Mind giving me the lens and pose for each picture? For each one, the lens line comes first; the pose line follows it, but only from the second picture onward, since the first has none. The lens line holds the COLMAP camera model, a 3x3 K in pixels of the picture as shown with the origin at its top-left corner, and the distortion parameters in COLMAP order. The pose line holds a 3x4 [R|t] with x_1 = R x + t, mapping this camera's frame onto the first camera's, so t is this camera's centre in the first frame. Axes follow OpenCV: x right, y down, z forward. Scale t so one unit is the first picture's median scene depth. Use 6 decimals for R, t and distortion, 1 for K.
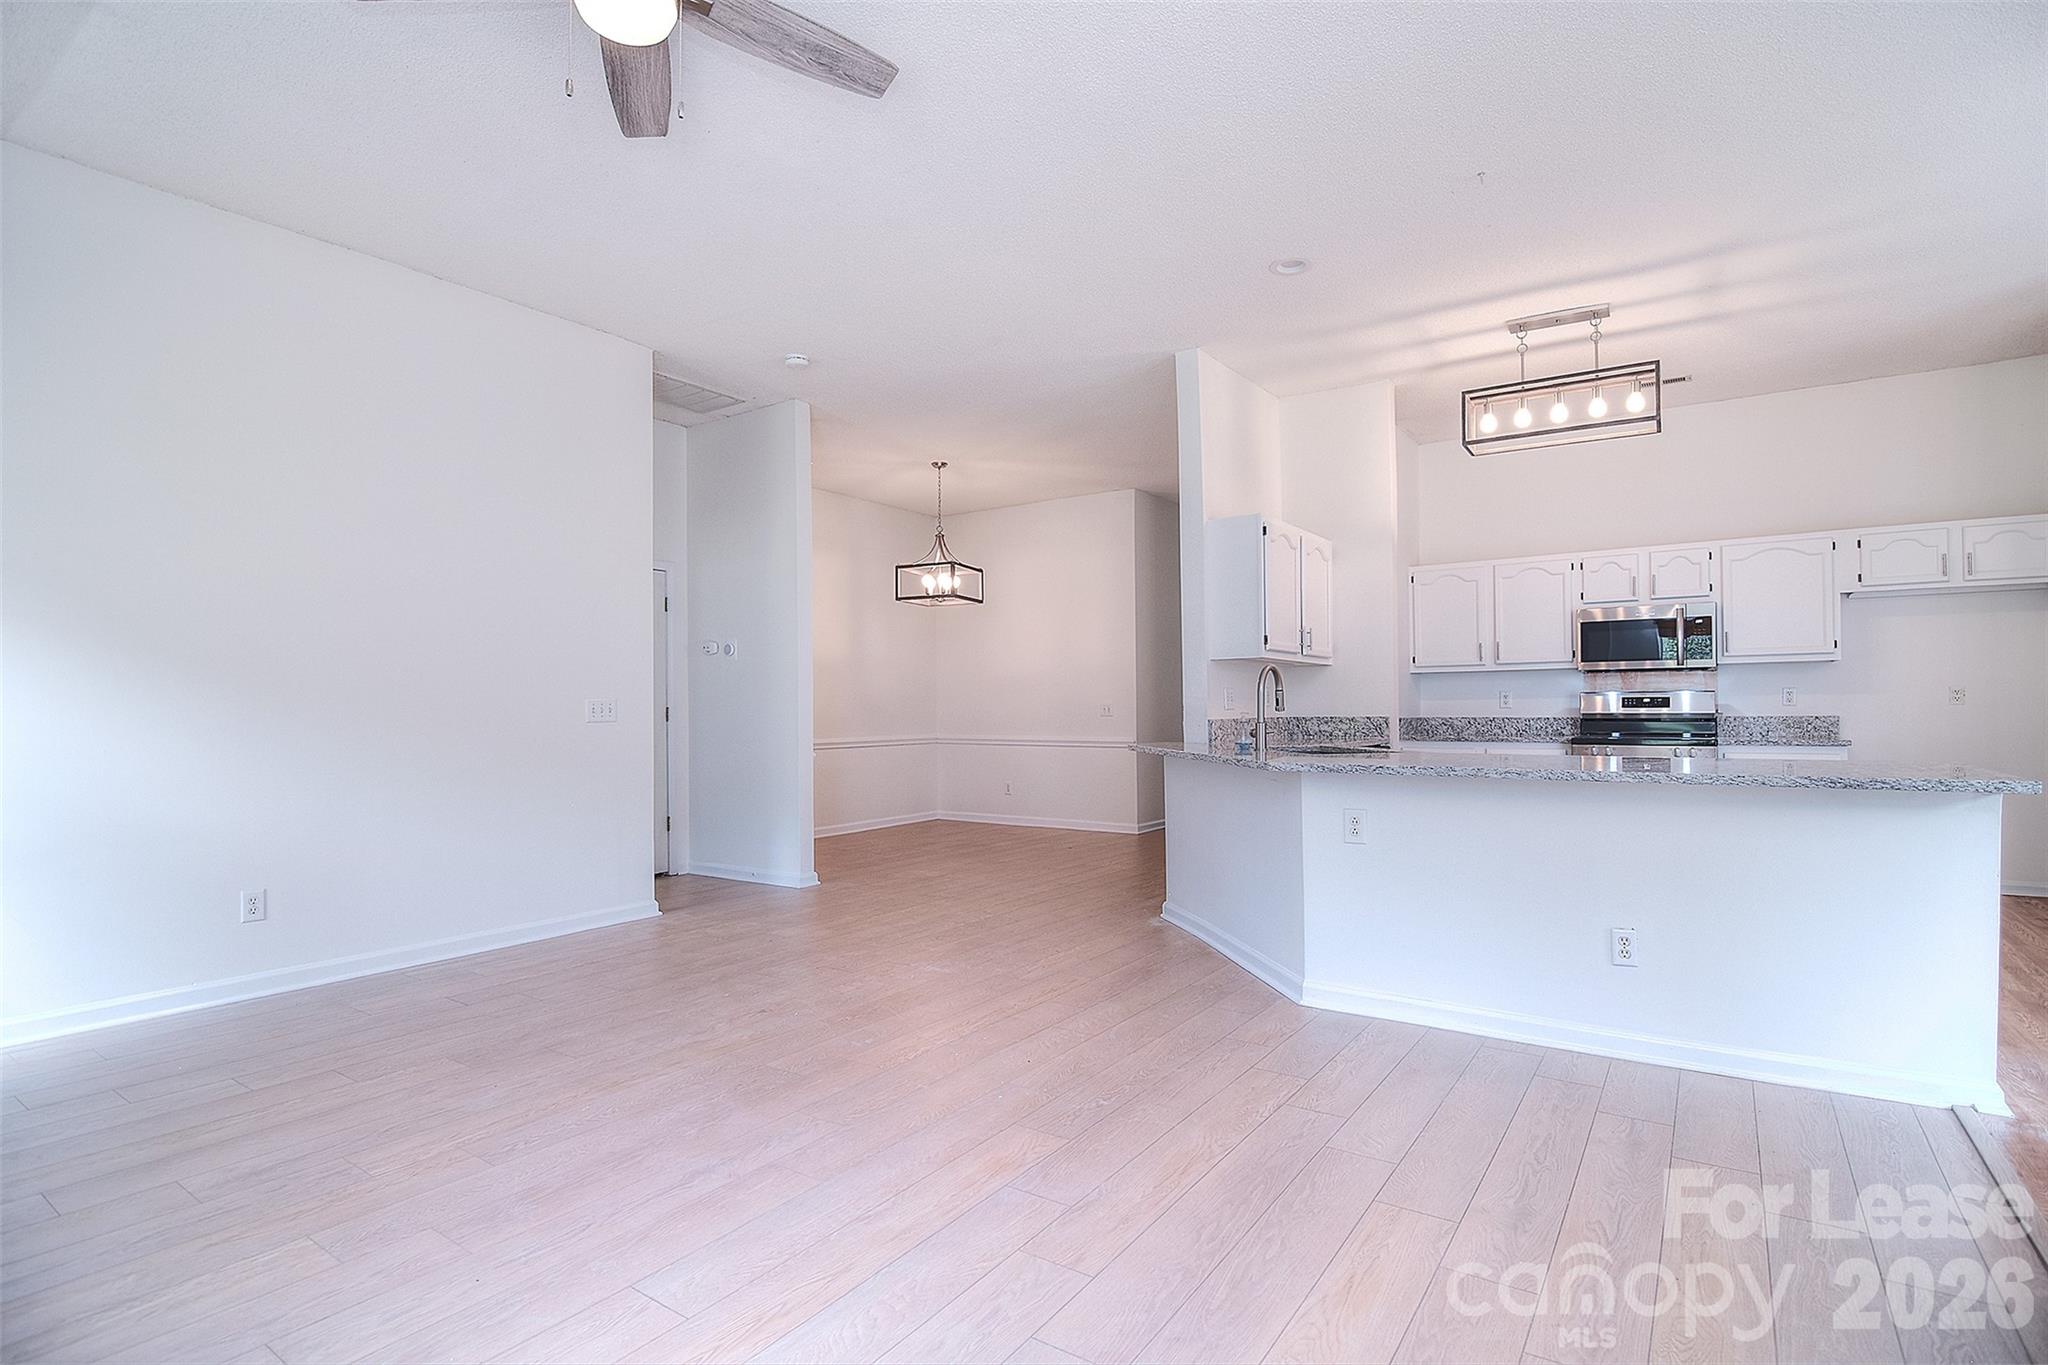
lens RADIAL K [[989.6, 0, 1023.5], [0, 989.6, 715.8], [0, 0, 1]] dist [-0.017578, -0.000097]
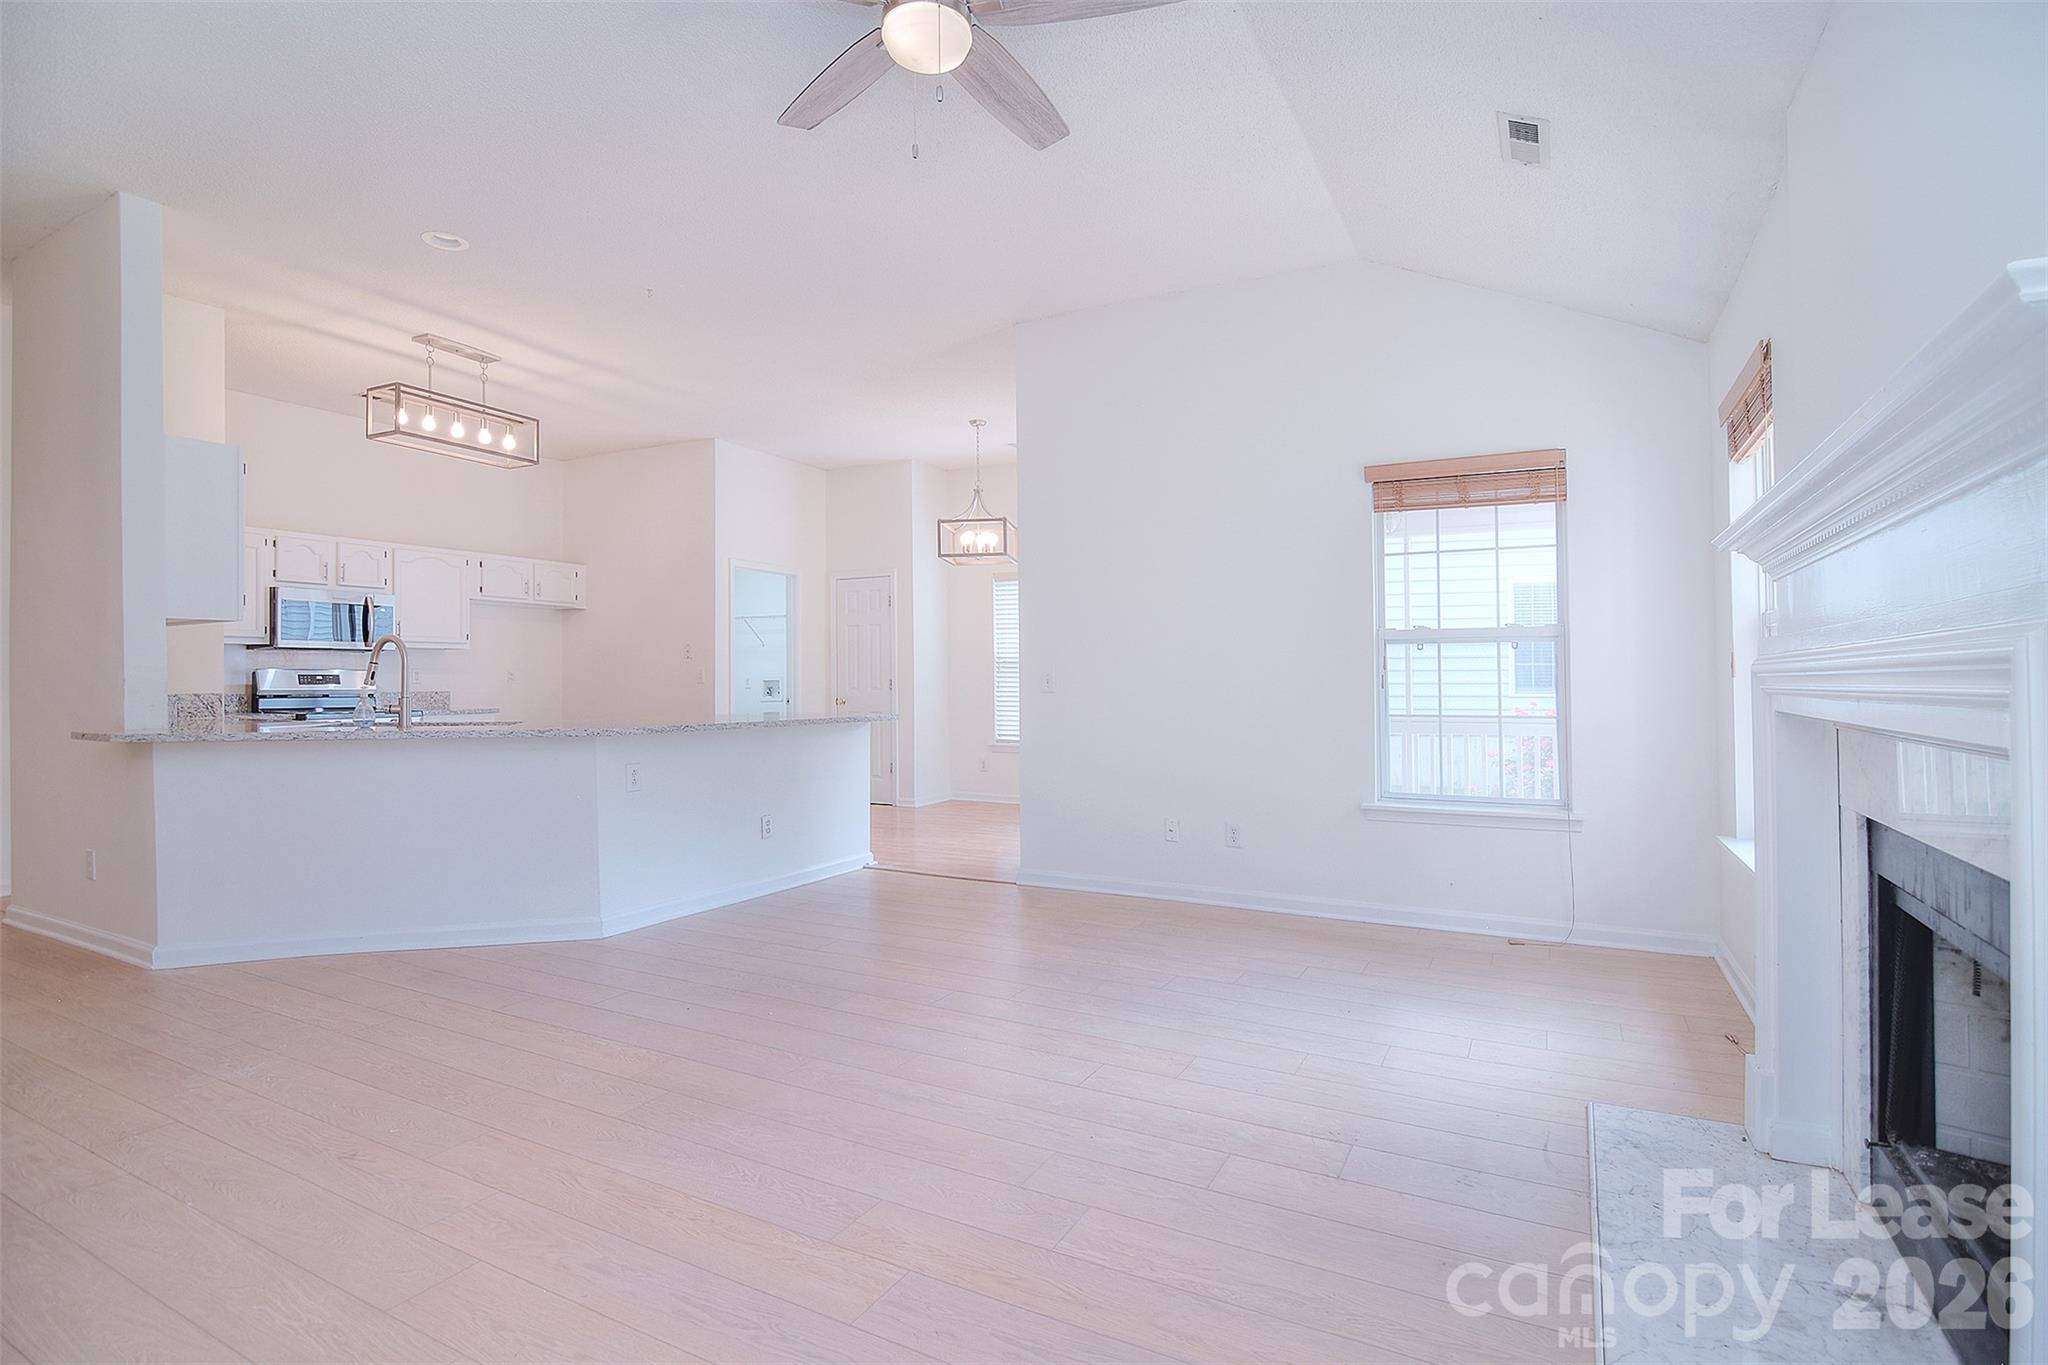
lens RADIAL K [[989.6, 0, 1046.0], [0, 989.6, 673.6], [0, 0, 1]] dist [-0.017578, -0.000097]
pose [[-0.136684, 0.015768, 0.990489, -0.597475], [0.007046, 0.999863, -0.014945, 0.001680], [-0.990590, 0.004936, -0.136776, 0.404256]]
